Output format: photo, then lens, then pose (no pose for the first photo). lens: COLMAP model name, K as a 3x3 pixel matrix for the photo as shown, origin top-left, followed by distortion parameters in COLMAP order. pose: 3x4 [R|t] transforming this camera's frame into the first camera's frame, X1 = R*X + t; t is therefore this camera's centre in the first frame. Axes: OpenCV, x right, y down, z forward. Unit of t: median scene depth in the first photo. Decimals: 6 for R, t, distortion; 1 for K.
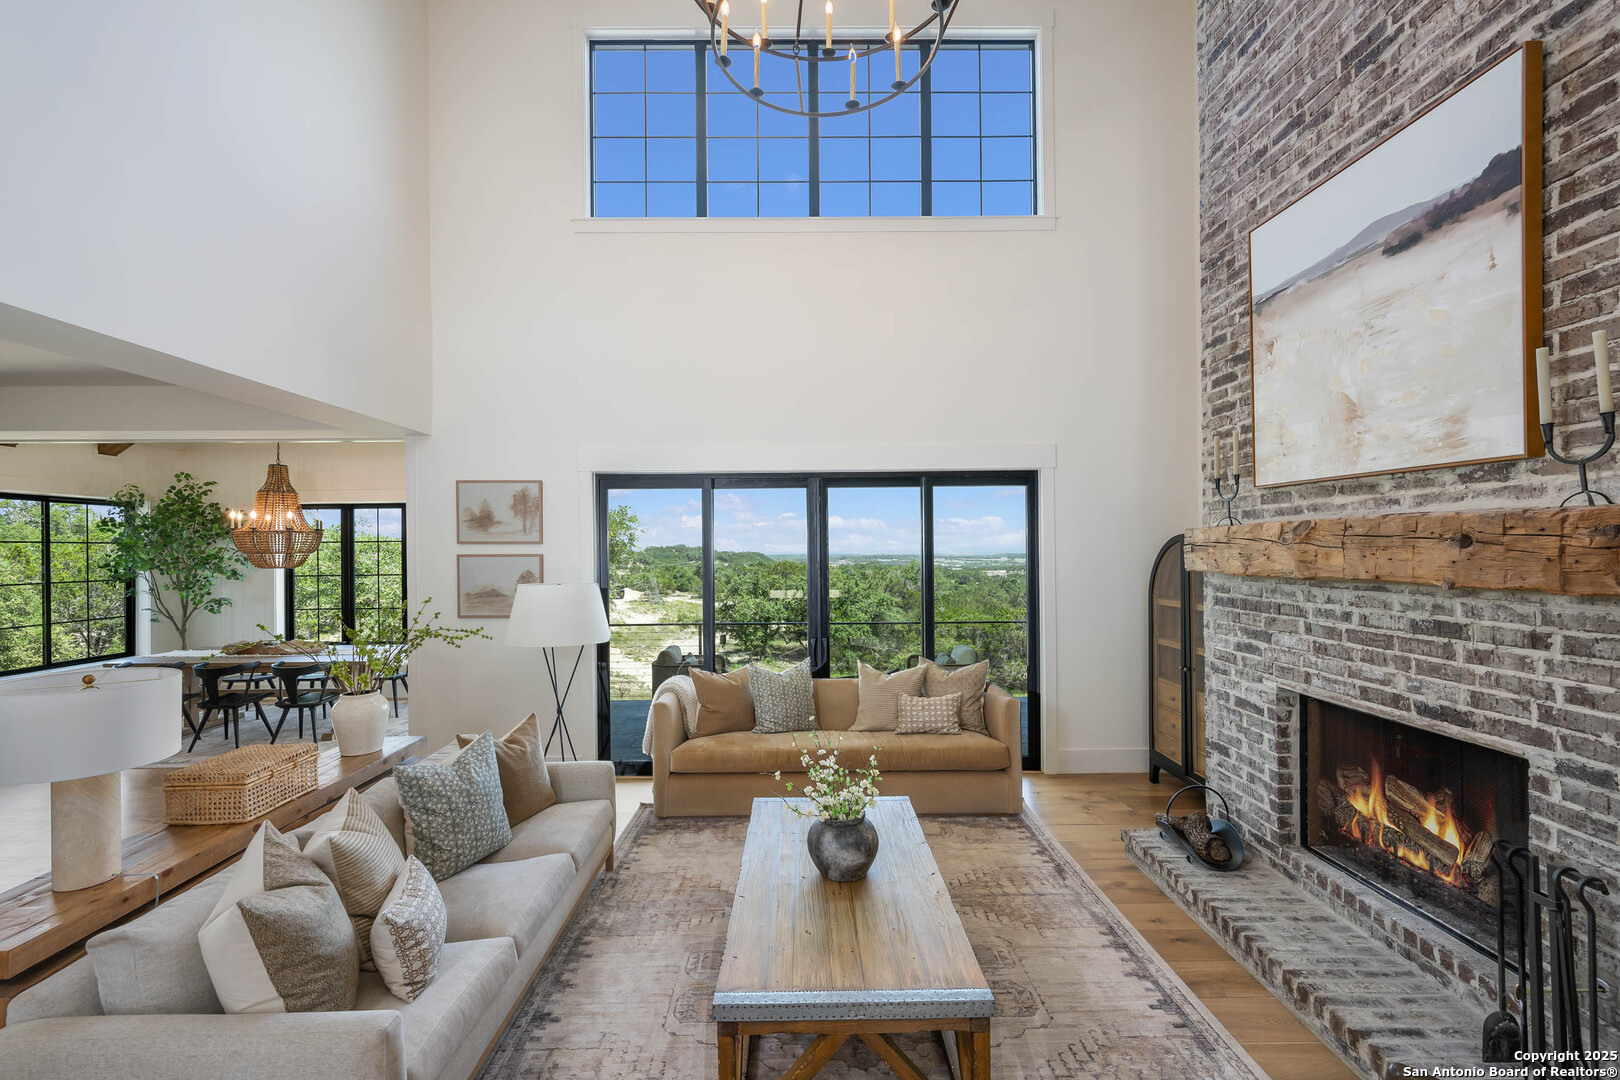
lens RADIAL K [[674.0, 0, 806.4], [0, 674.0, 542.9], [0, 0, 1]] dist [-0.000279, -0.000294]
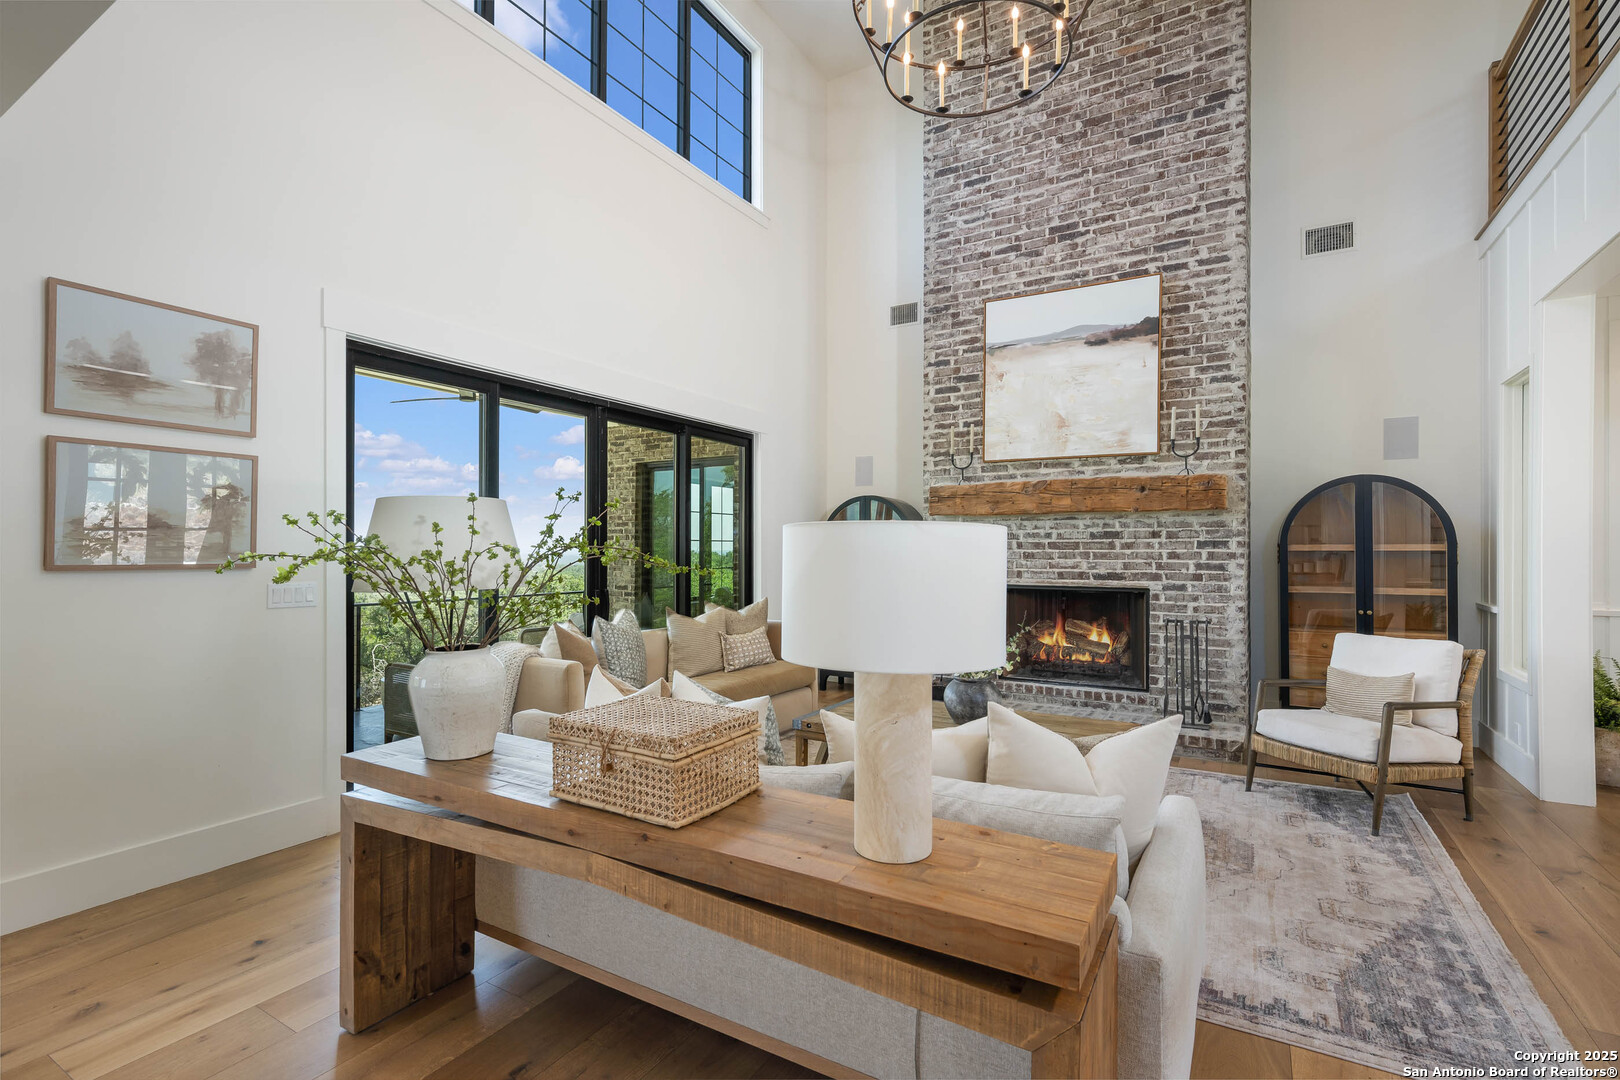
lens RADIAL K [[736.6, 0, 810.0], [0, 736.6, 540.0], [0, 0, 1]] dist [0.002340, -0.000087]
pose [[0.518969, 0.021301, 0.854527, -1.175536], [-0.013215, 0.999770, -0.016896, 0.157550], [-0.854691, -0.002524, 0.519131, 0.500749]]
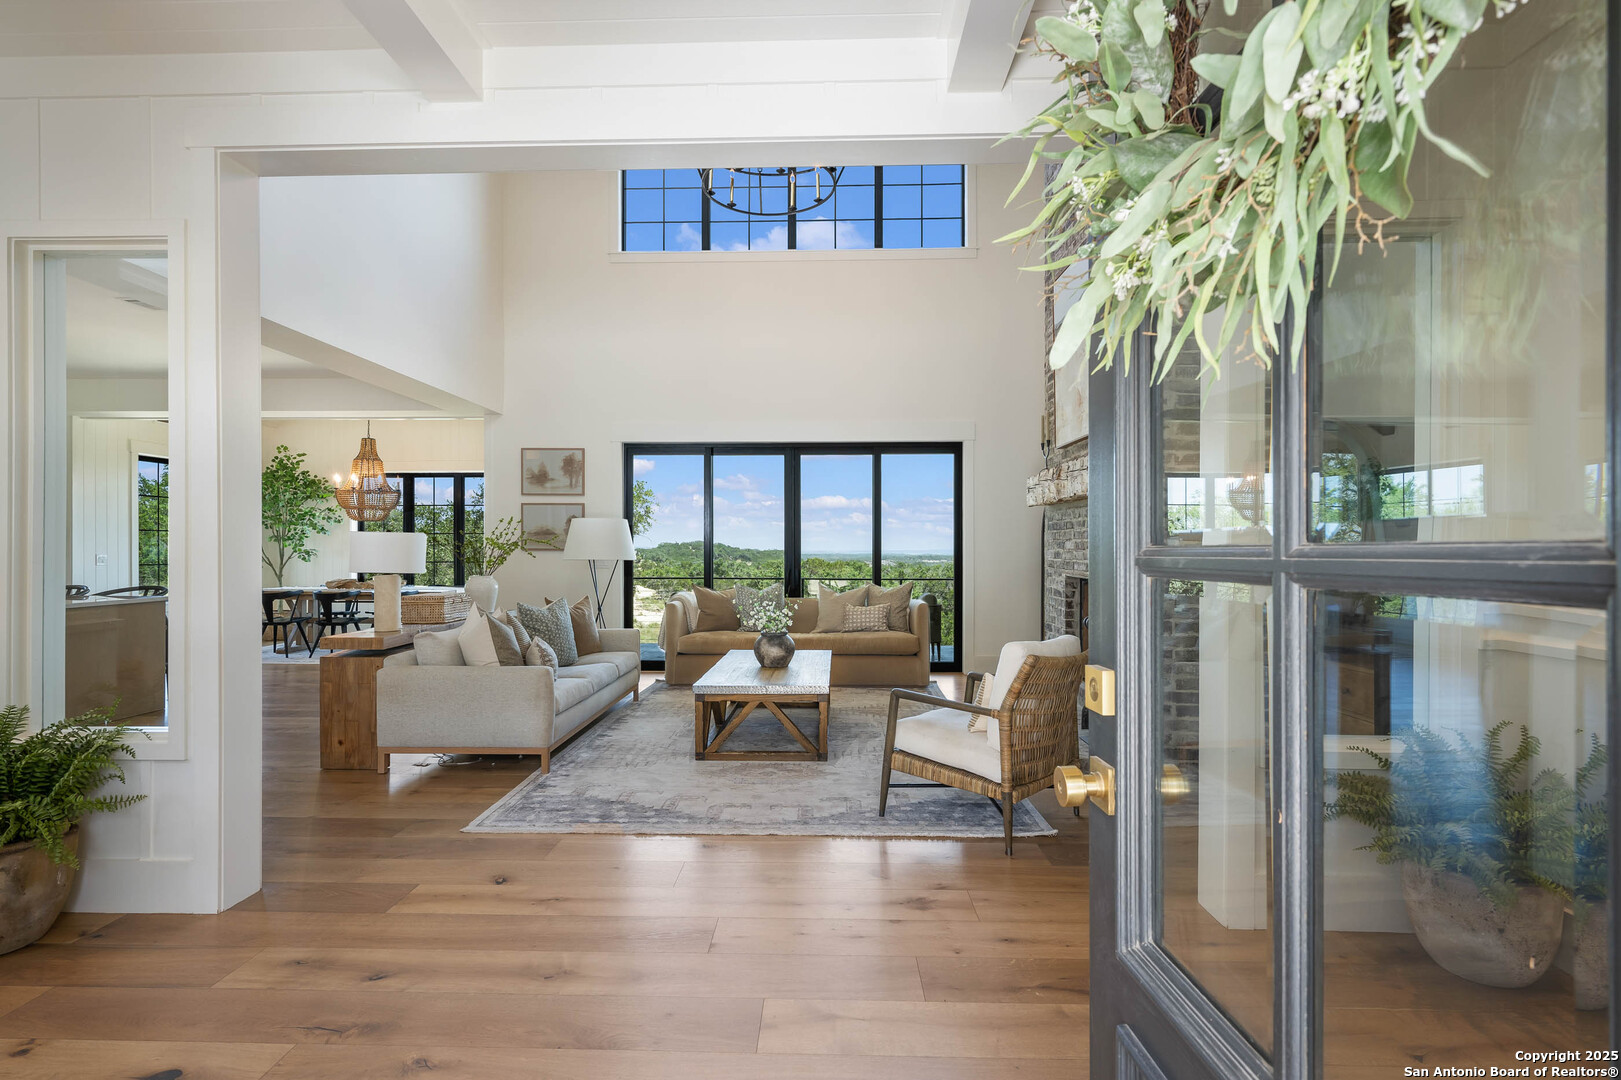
lens RADIAL K [[770.1, 0, 816.1], [0, 770.1, 528.5], [0, 0, 1]] dist [-0.000252, -0.000070]
pose [[0.999439, 0.006089, -0.032945, 0.204238], [-0.006610, 0.999855, -0.015707, 0.152159], [0.032845, 0.015916, 0.999334, -0.881961]]
